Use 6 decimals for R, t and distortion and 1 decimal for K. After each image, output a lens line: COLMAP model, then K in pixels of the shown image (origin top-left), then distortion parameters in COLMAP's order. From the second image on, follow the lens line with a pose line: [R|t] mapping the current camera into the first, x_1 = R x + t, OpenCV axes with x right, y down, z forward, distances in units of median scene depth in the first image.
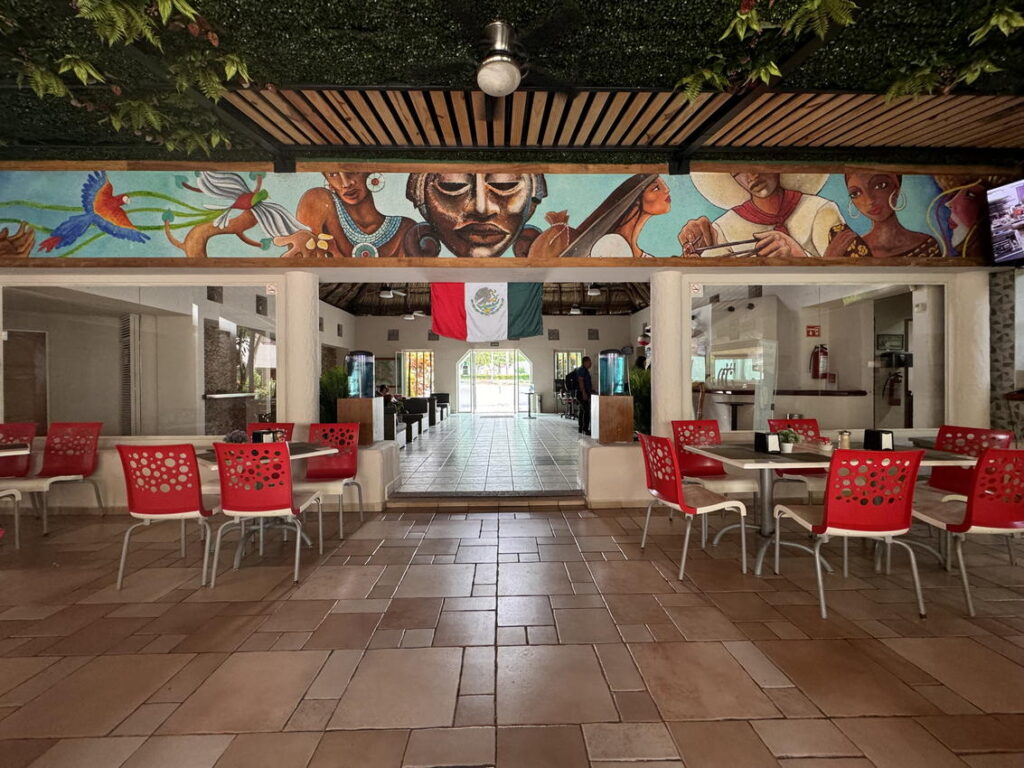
lens RADIAL K [[405.8, 0, 510.3], [0, 405.8, 383.2], [0, 0, 1]] dist [-0.003258, 0.000398]
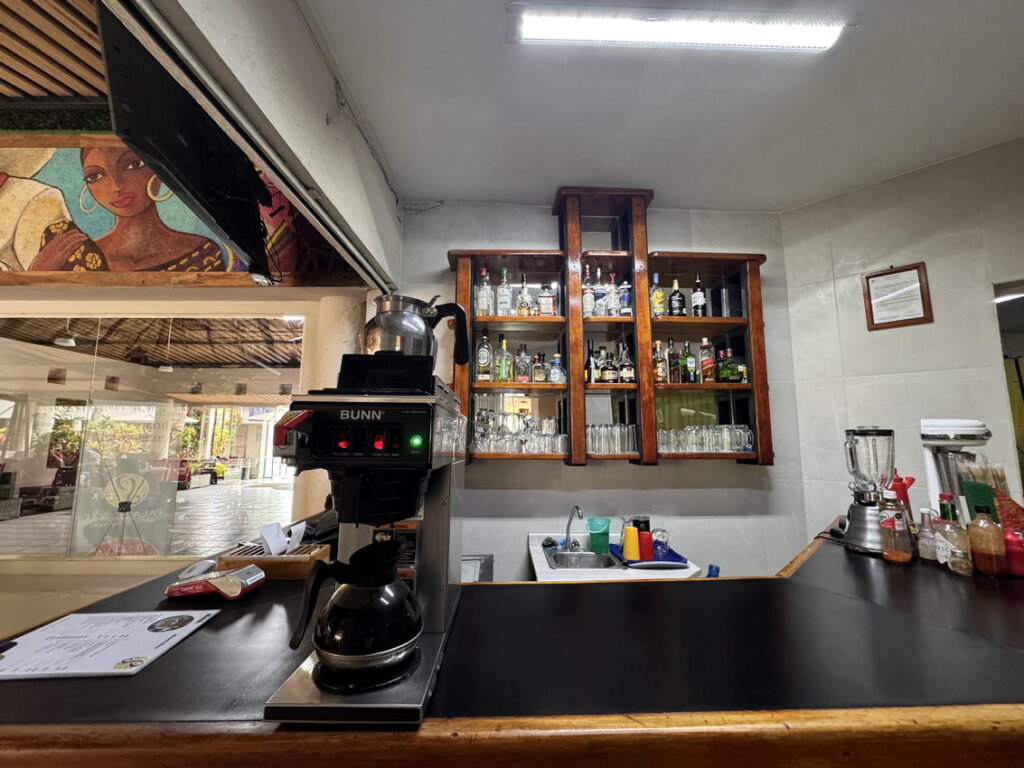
lens RADIAL K [[405.8, 0, 510.3], [0, 405.8, 383.2], [0, 0, 1]] dist [-0.003258, 0.000398]
pose [[0.999832, 0.006602, -0.017089, 1.601075], [-0.008793, 0.991277, -0.131498, -0.070003], [0.016072, 0.131627, 0.991169, 0.442332]]
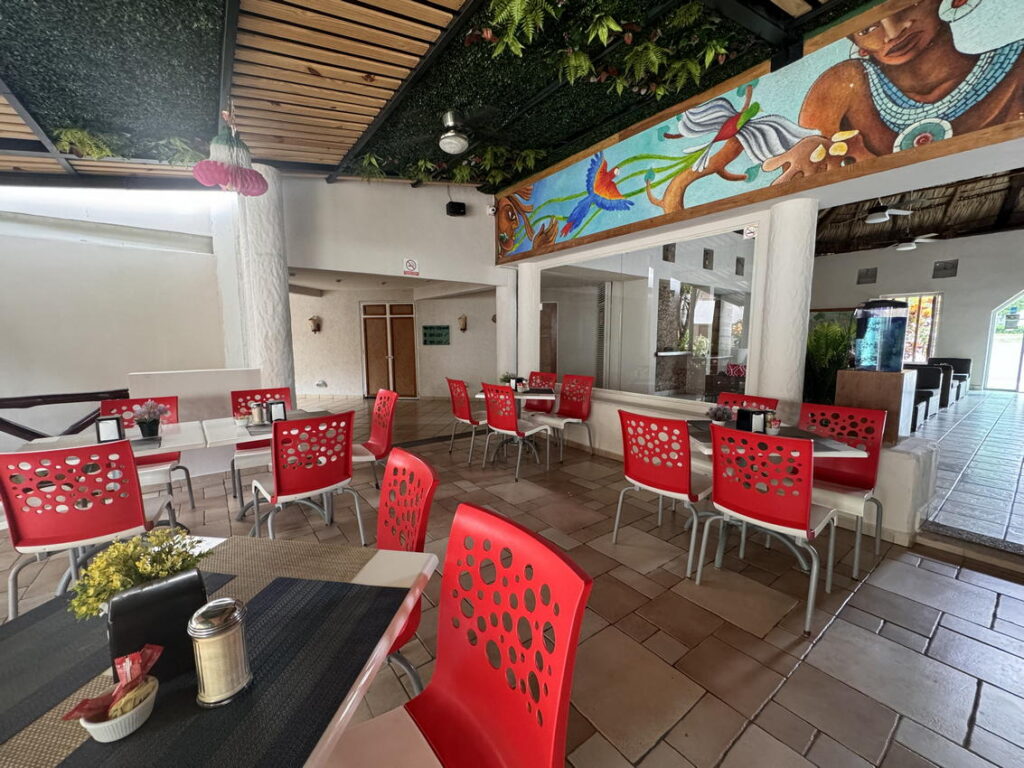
lens RADIAL K [[405.8, 0, 510.3], [0, 405.8, 383.2], [0, 0, 1]] dist [-0.003258, 0.000398]
pose [[0.580187, 0.096382, -0.808761, -0.189292], [-0.006087, 0.993459, 0.114026, -0.018016], [0.814461, -0.061234, 0.576978, 0.115955]]
